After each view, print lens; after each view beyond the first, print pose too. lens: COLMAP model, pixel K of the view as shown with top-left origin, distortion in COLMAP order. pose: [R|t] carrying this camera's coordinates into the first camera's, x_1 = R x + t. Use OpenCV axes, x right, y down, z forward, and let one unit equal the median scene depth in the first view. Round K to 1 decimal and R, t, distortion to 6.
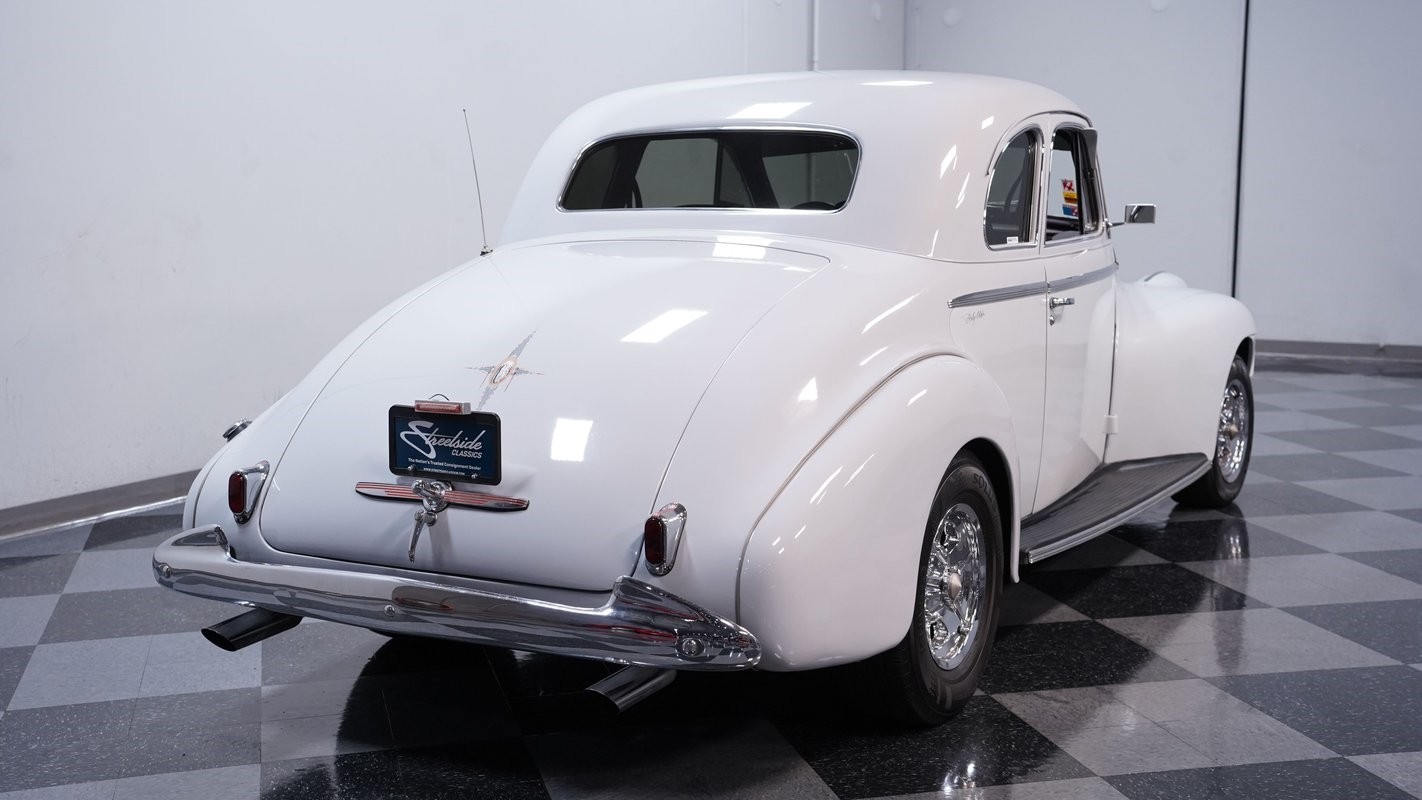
lens RADIAL K [[1773.8, 0, 703.1], [0, 1773.8, 389.0], [0, 0, 1]] dist [0.166436, 0.041041]
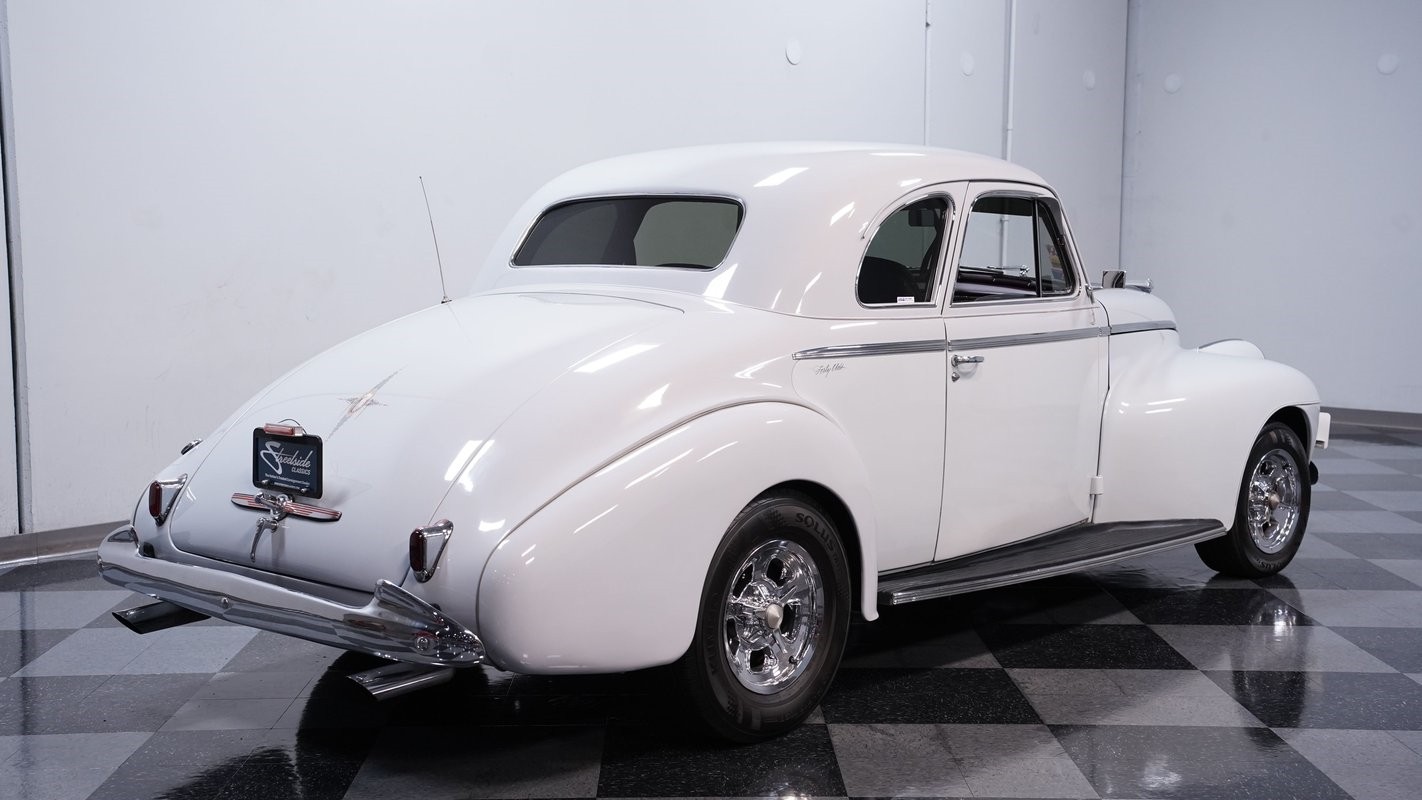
lens RADIAL K [[1773.8, 0, 703.1], [0, 1773.8, 389.0], [0, 0, 1]] dist [0.166436, 0.041041]
pose [[0.970030, 0.029660, -0.241168, 0.358806], [-0.038645, 0.998721, -0.032612, 0.010021], [0.239892, 0.040954, 0.969935, -0.059568]]
